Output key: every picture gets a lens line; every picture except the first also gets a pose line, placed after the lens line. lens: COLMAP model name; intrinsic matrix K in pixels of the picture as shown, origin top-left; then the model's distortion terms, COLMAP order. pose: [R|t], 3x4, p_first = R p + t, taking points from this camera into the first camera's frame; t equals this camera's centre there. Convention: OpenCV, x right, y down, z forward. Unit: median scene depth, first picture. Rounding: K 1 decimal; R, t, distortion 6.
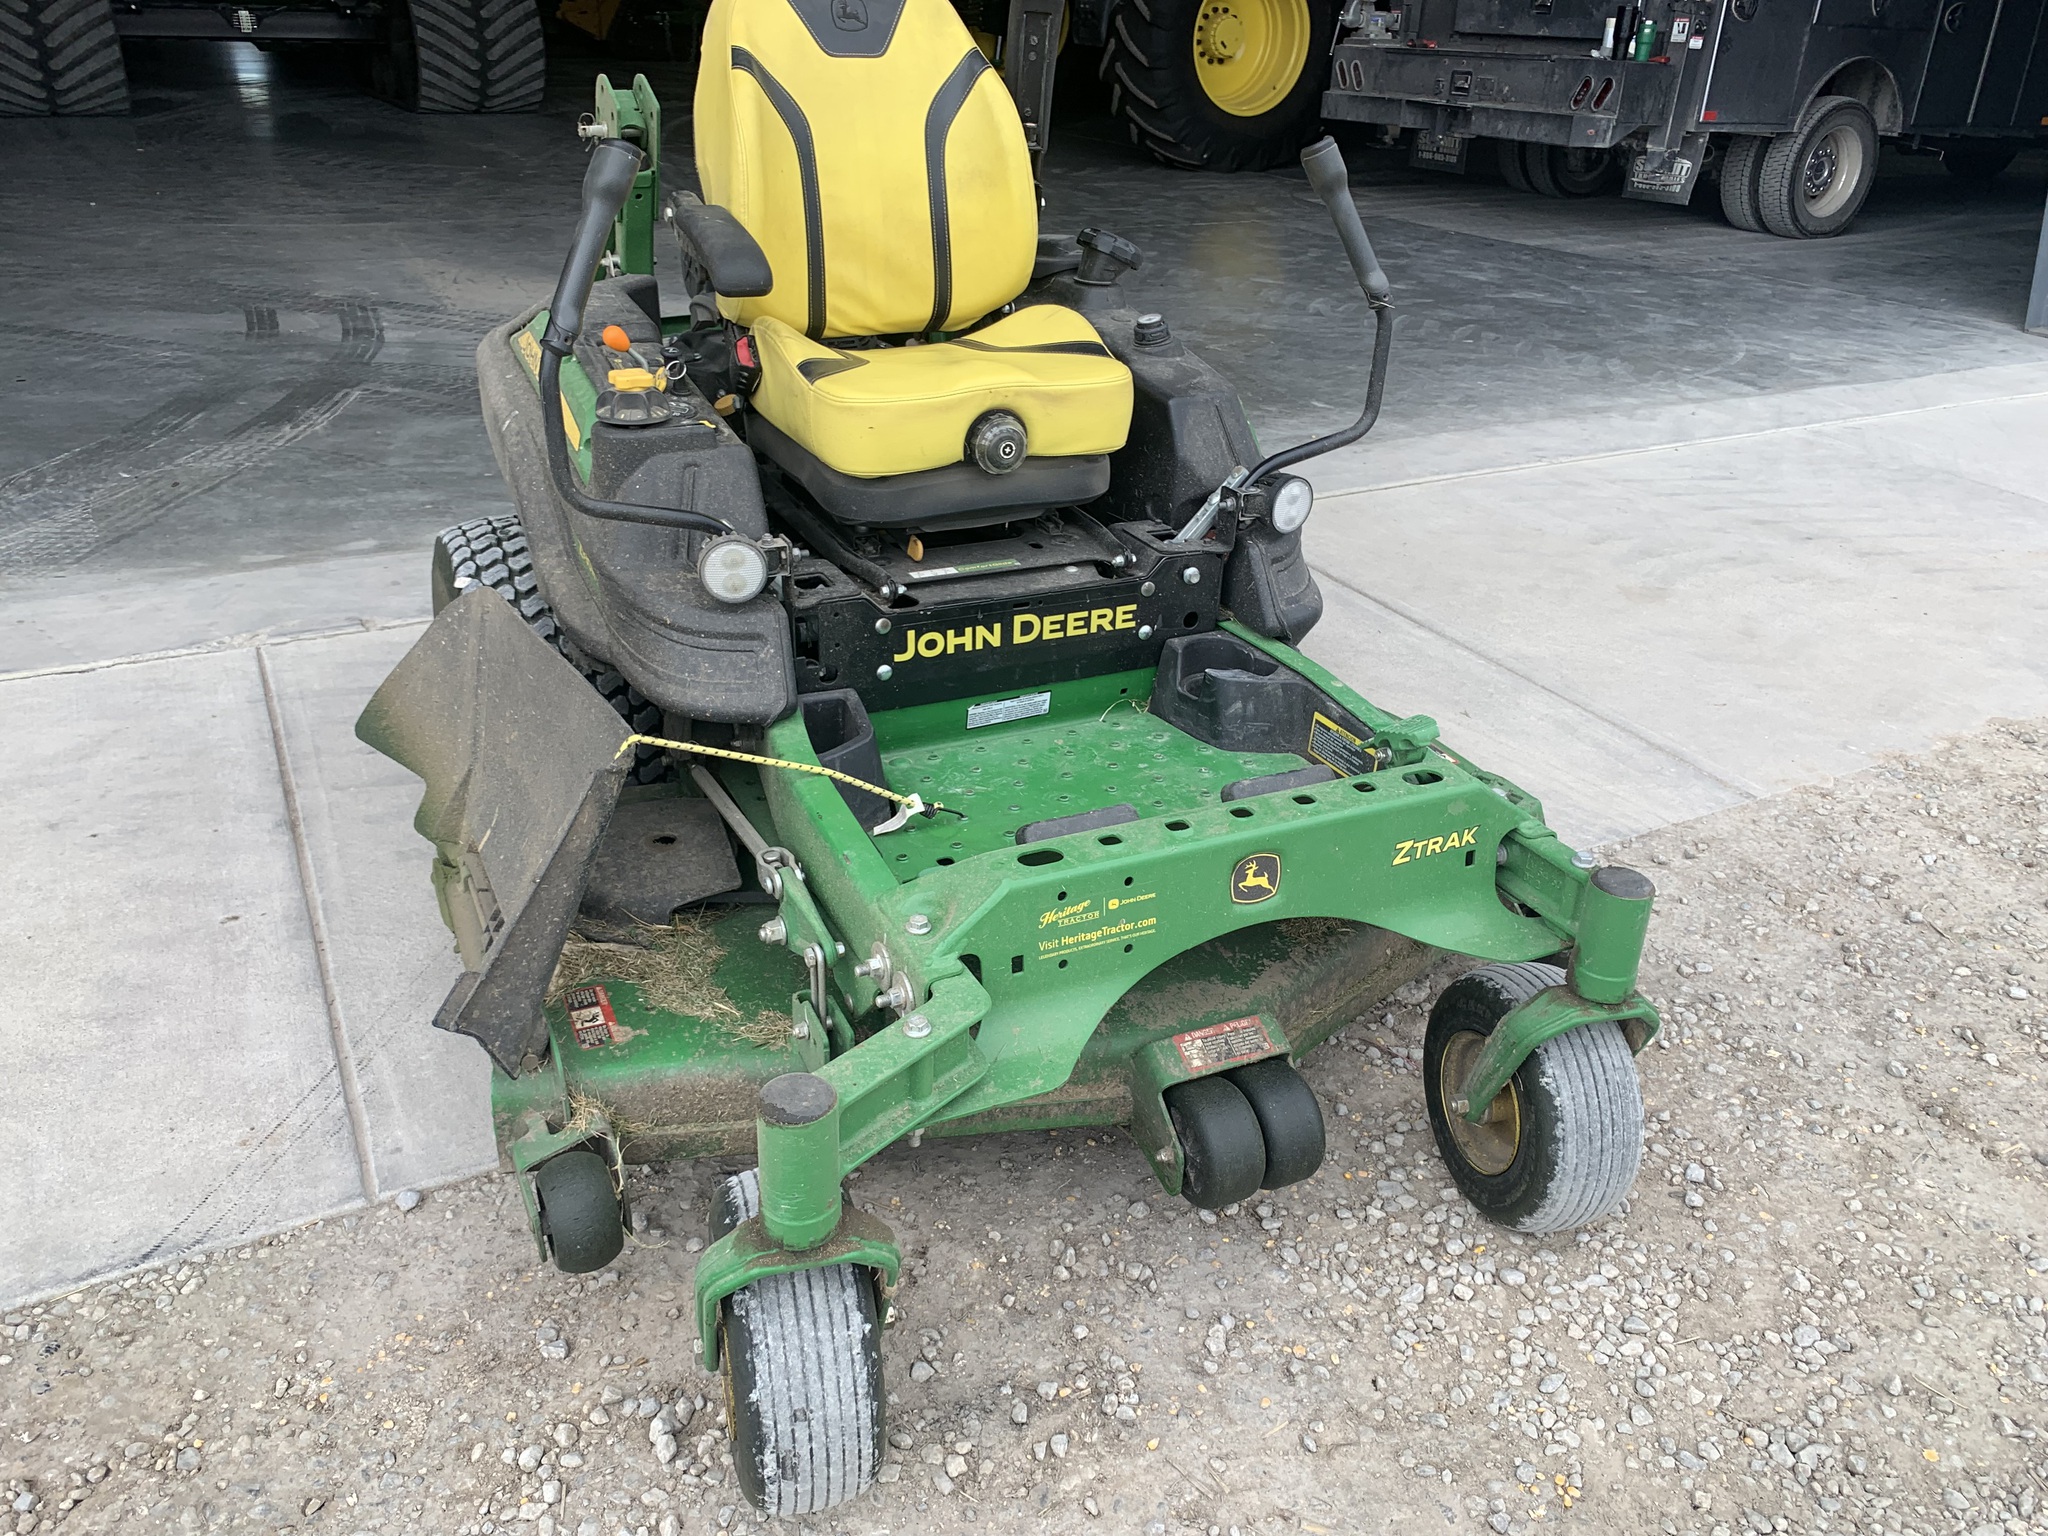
lens RADIAL K [[1576.9, 0, 1048.3], [0, 1576.9, 779.9], [0, 0, 1]] dist [0.004660, -0.005468]
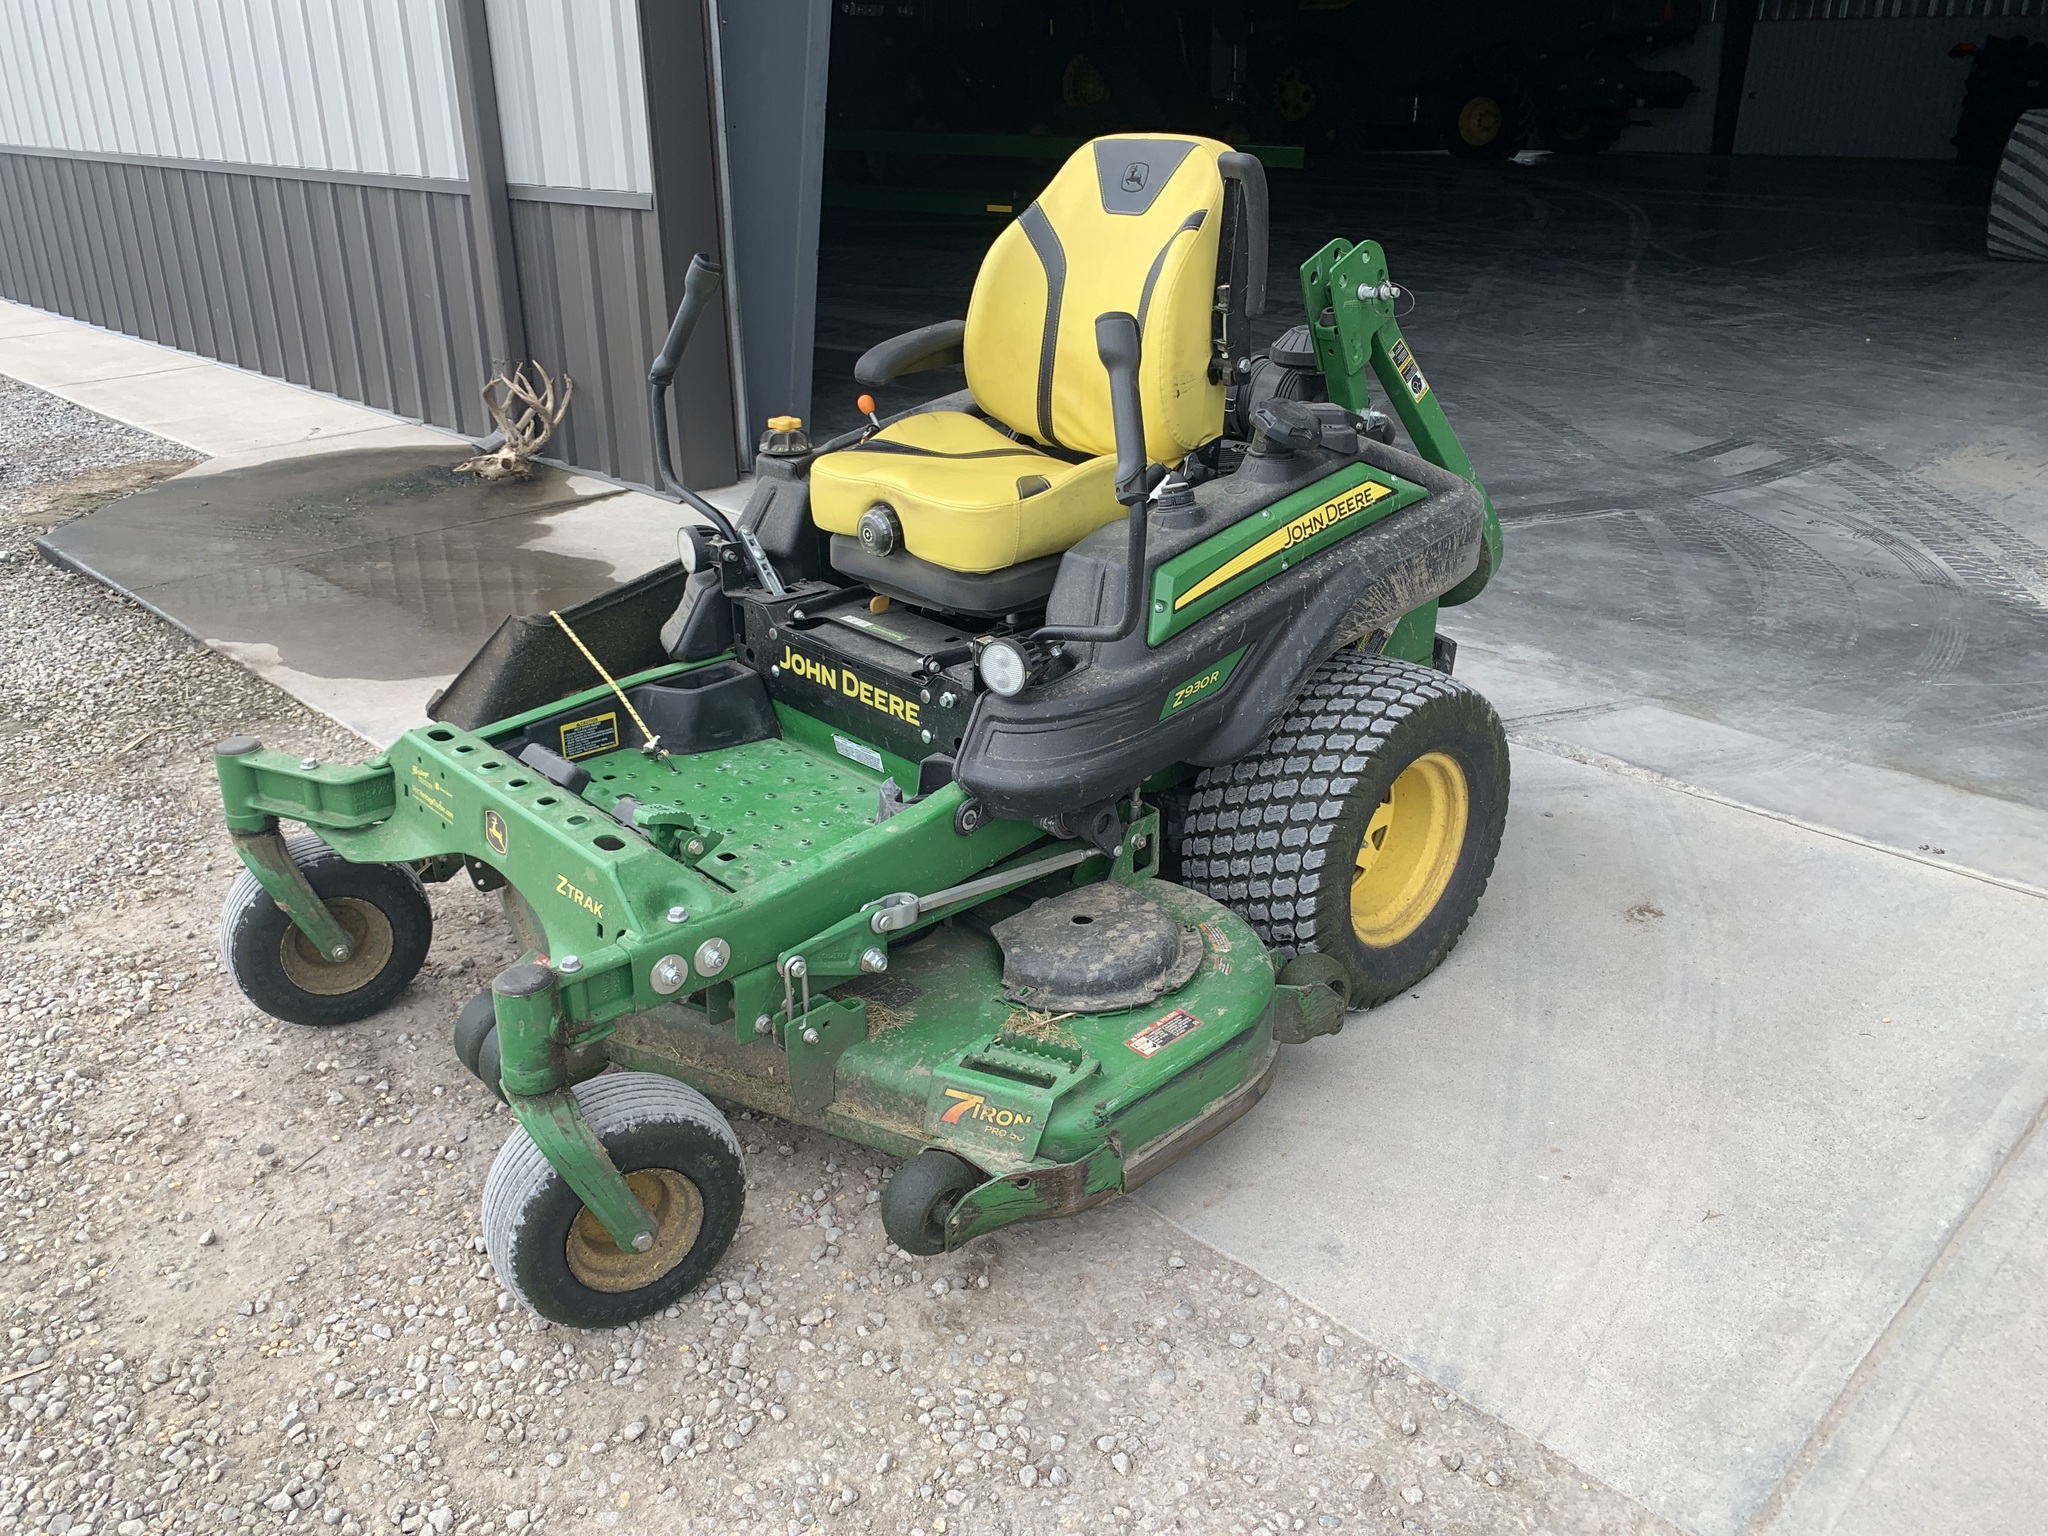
lens RADIAL K [[1583.5, 0, 1003.0], [0, 1583.5, 751.5], [0, 0, 1]] dist [0.004476, -0.004365]
pose [[0.282975, 0.340165, -0.896779, 1.070607], [-0.423603, 0.883188, 0.201343, -0.331233], [0.860515, 0.322903, 0.394015, 0.641163]]
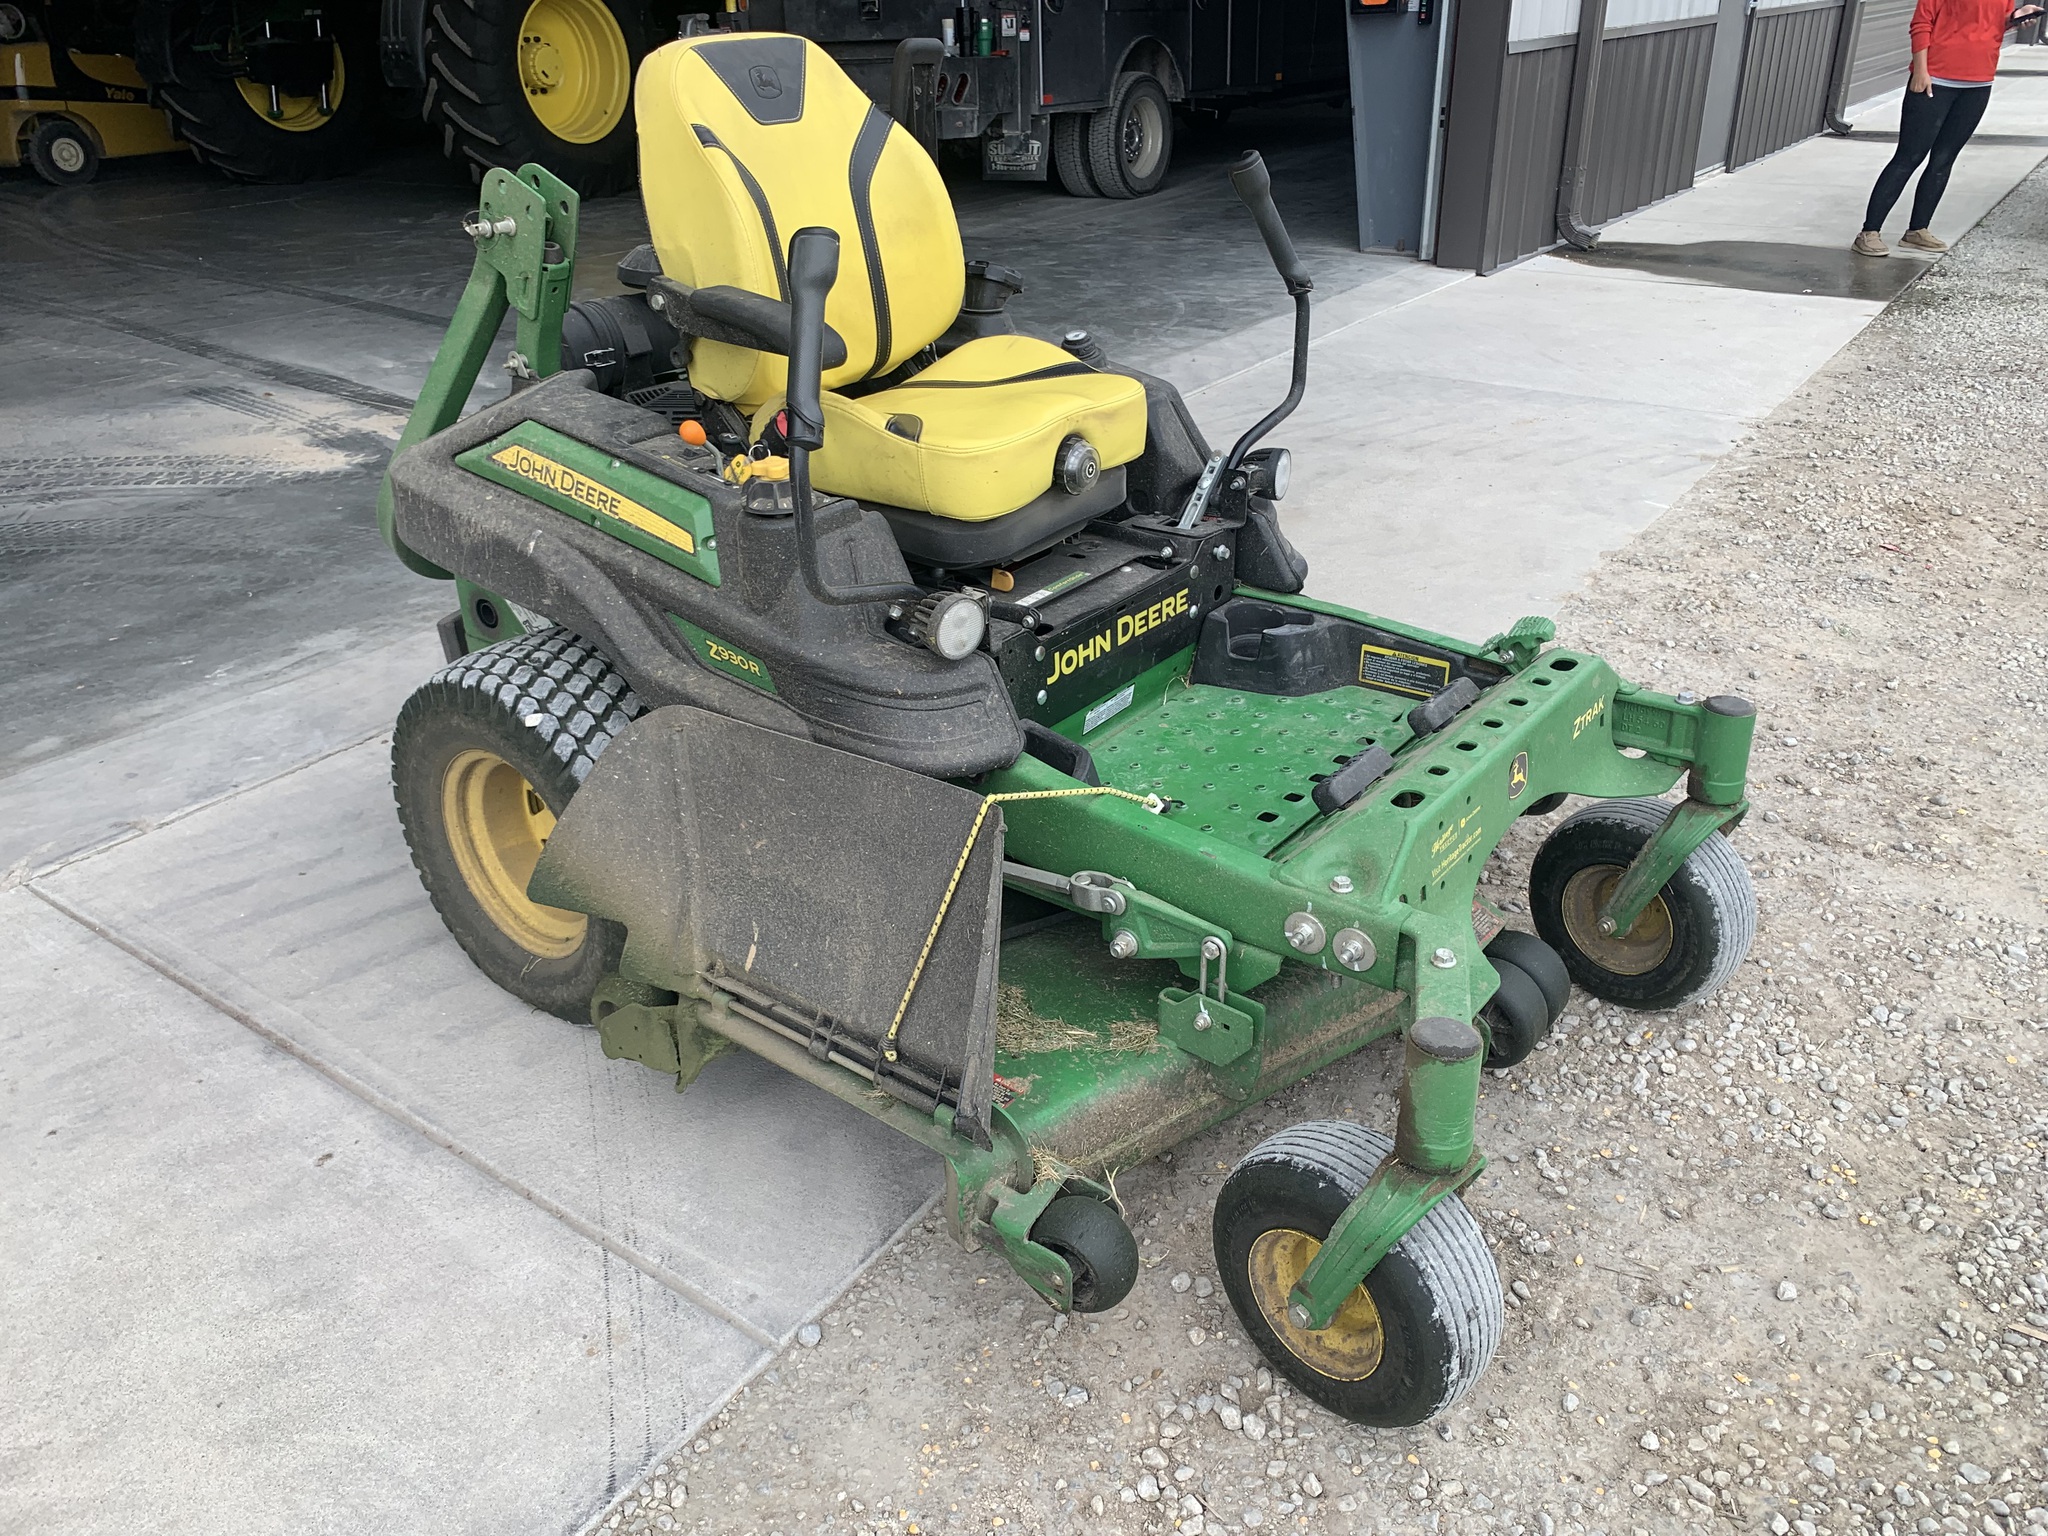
lens RADIAL K [[1572.8, 0, 1024.0], [0, 1572.8, 768.0], [0, 0, 1]] dist [-0.001614, 0.004861]
pose [[0.894062, -0.251477, 0.370692, -0.489493], [0.254814, 0.966127, 0.040841, -0.065055], [-0.368406, 0.057944, 0.927857, 0.035242]]
